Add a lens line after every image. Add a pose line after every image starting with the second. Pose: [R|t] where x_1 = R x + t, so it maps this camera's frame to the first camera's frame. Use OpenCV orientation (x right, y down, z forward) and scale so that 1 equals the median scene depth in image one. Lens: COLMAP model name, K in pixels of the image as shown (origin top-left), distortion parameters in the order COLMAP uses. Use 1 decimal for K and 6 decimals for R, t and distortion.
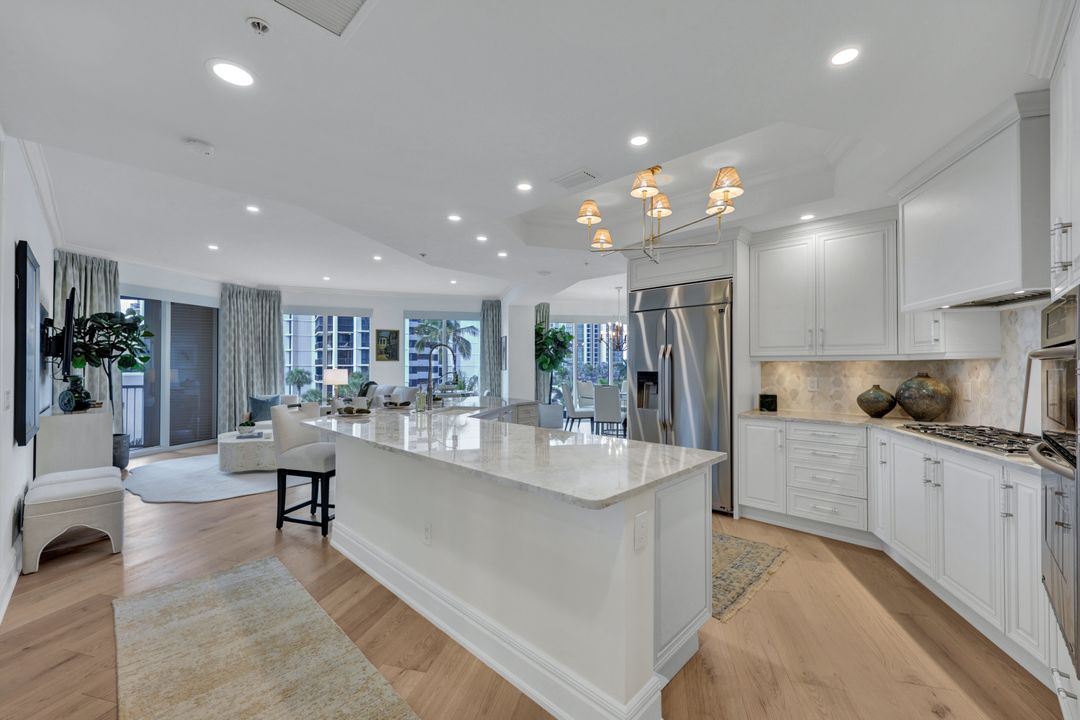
lens RADIAL K [[433.1, 0, 536.0], [0, 433.1, 360.7], [0, 0, 1]] dist [0.004928, 0.000308]
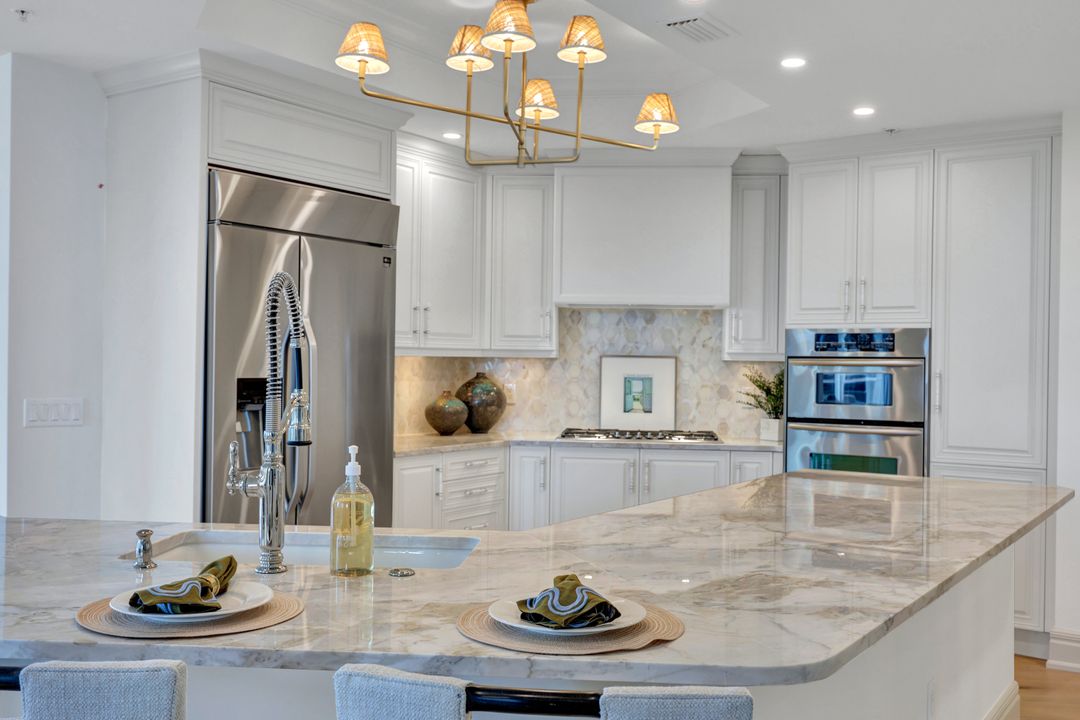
lens RADIAL K [[1045.0, 0, 540.3], [0, 1045.0, 360.4], [0, 0, 1]] dist [0.006717, 0.000000]
pose [[-0.176611, -0.002787, 0.984277, -1.161075], [-0.022912, 0.999737, -0.001280, 0.005406], [-0.984014, -0.022778, -0.176628, 1.403481]]
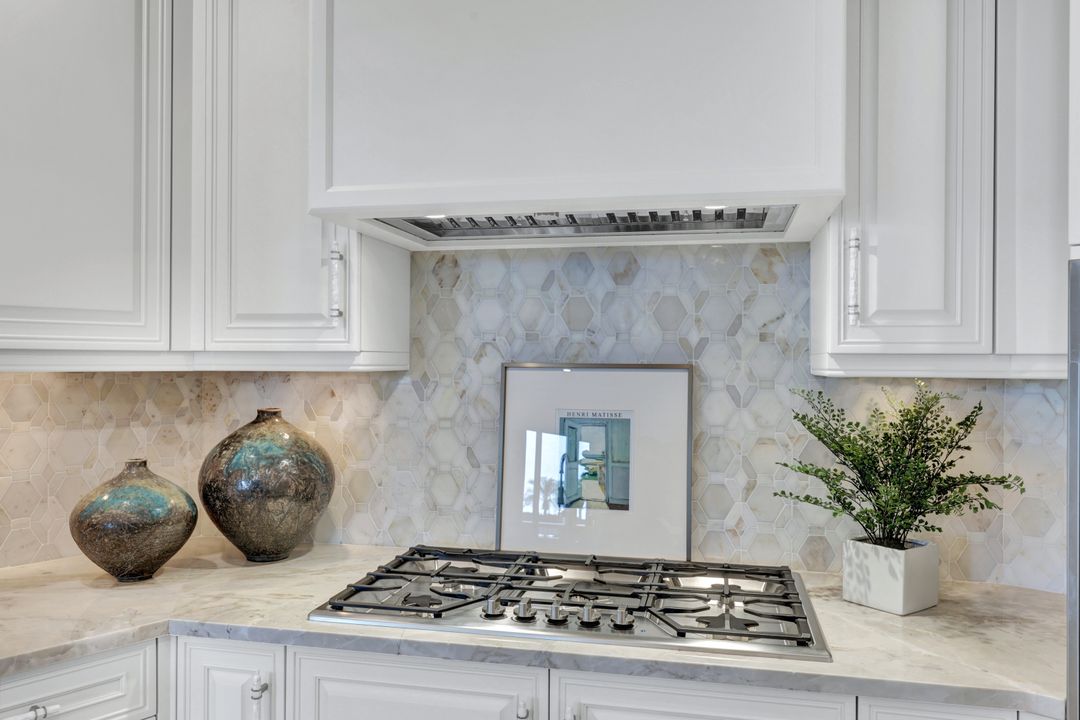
lens RADIAL K [[807.7, 0, 538.5], [0, 807.7, 360.4], [0, 0, 1]] dist [-0.005610, -0.000930]
pose [[-0.051134, 0.004650, 0.998681, 0.302304], [-0.014040, 0.999887, -0.005374, -0.010841], [-0.998593, -0.014297, -0.051063, 0.890784]]
